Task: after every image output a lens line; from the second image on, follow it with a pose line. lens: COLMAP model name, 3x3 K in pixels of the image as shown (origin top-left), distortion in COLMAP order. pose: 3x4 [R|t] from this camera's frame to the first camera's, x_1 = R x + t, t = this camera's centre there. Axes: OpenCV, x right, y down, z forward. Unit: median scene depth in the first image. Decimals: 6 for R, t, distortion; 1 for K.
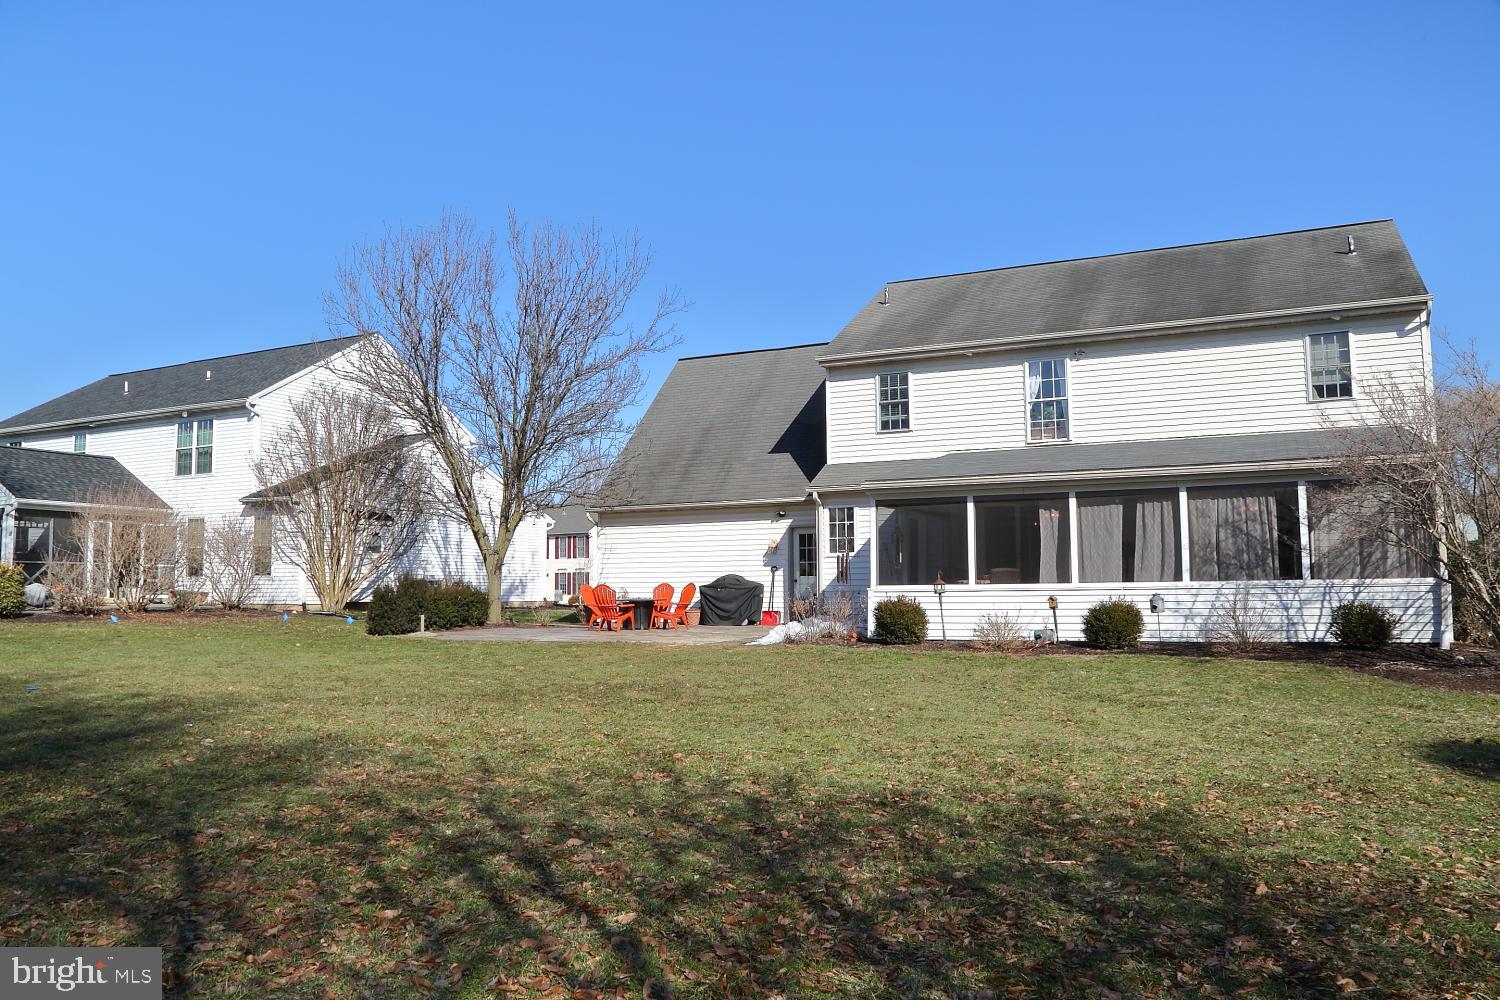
lens RADIAL K [[1029.6, 0, 750.0], [0, 1029.6, 500.0], [0, 0, 1]] dist [-0.125797, 0.067852]
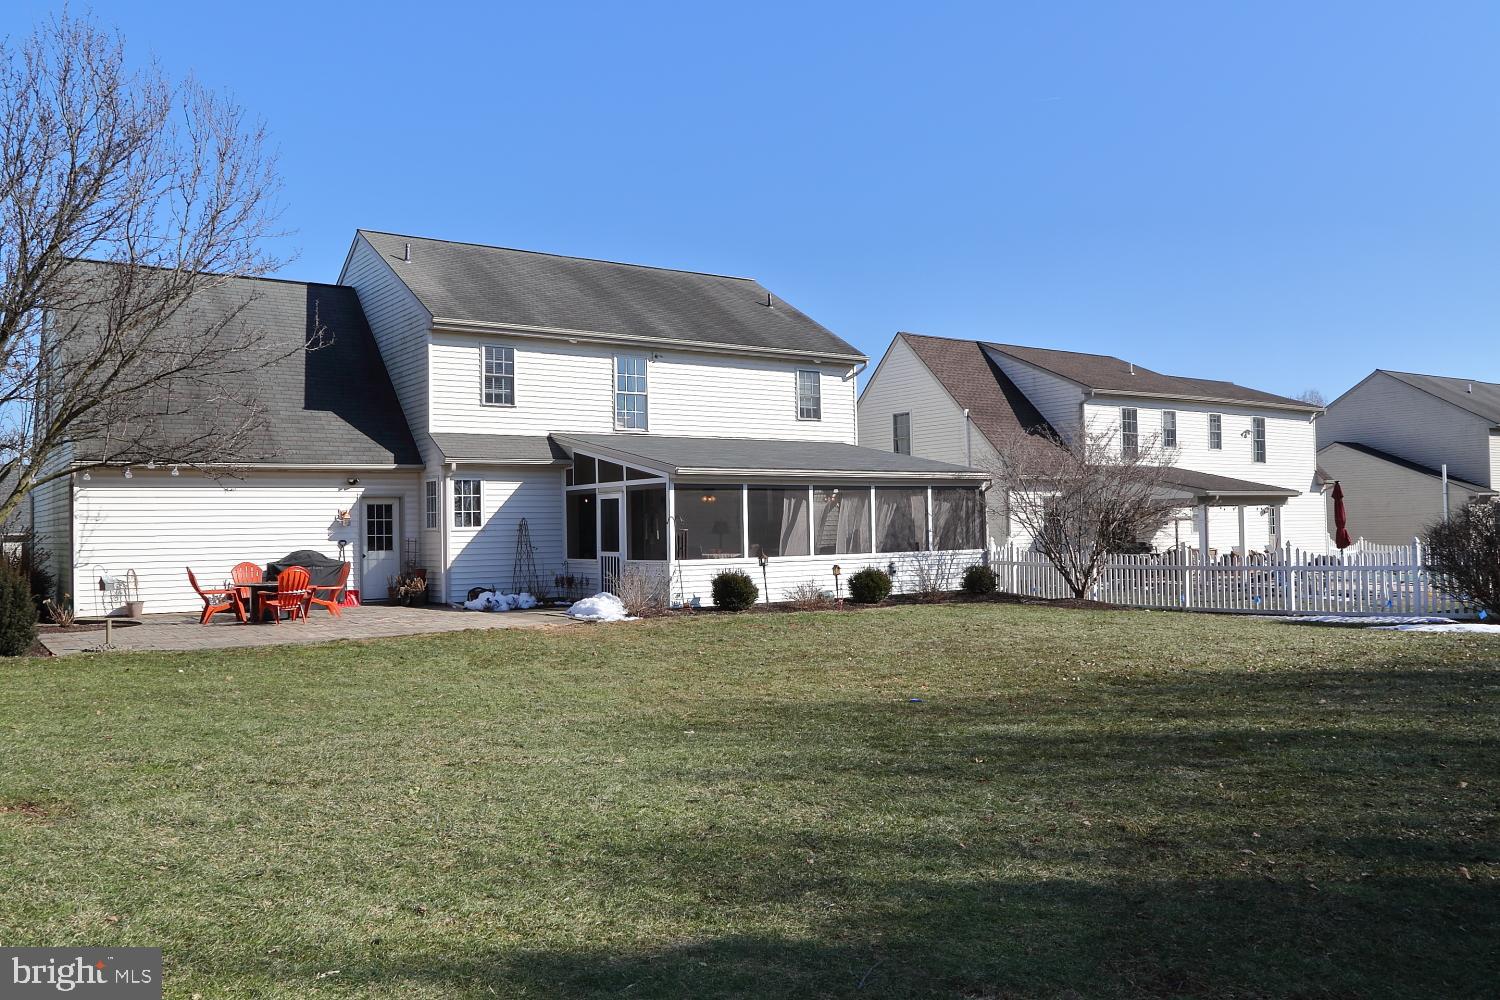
lens RADIAL K [[1151.8, 0, 750.0], [0, 1151.8, 500.0], [0, 0, 1]] dist [-0.272478, 0.000141]
pose [[0.485685, 0.025923, 0.873750, -0.736176], [-0.056280, 0.998414, 0.001663, 0.009701], [-0.872320, -0.049982, 0.486373, 0.259540]]
